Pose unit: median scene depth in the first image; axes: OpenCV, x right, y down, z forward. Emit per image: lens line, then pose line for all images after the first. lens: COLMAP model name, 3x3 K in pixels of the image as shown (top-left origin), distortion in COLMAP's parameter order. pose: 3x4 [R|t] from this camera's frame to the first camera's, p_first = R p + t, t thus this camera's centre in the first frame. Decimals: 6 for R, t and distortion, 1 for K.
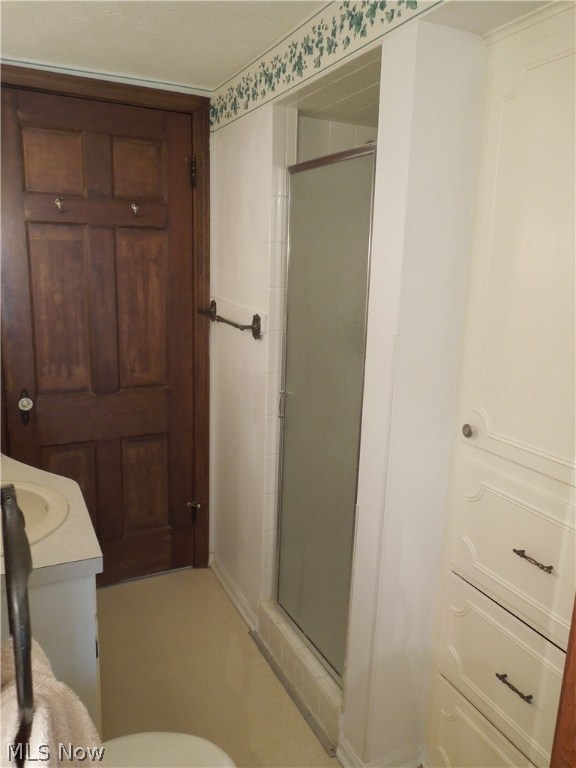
lens RADIAL K [[577.0, 0, 288.0], [0, 577.0, 384.0], [0, 0, 1]] dist [-0.003356, 0.009615]
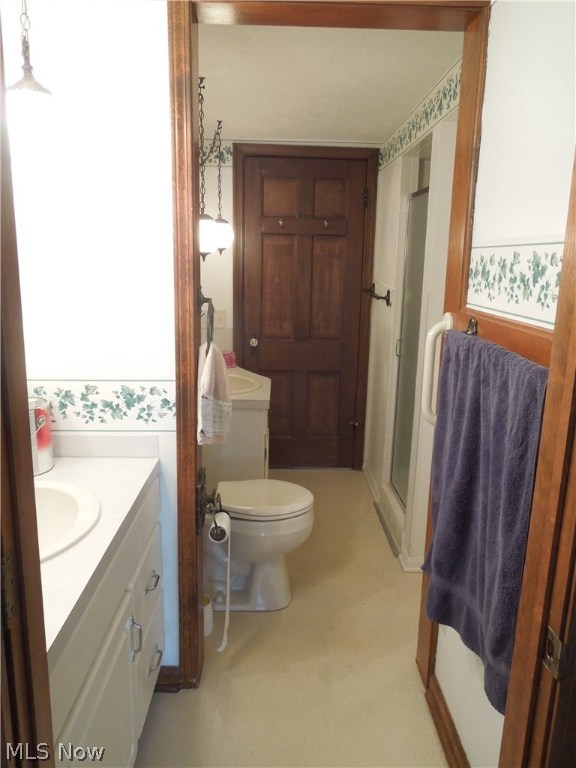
lens RADIAL K [[577.0, 0, 288.0], [0, 577.0, 384.0], [0, 0, 1]] dist [-0.003356, 0.009615]
pose [[0.907108, 0.080302, -0.413168, 0.326313], [-0.083456, 0.996457, 0.010440, 0.125290], [0.412542, 0.025012, 0.910595, -0.467523]]
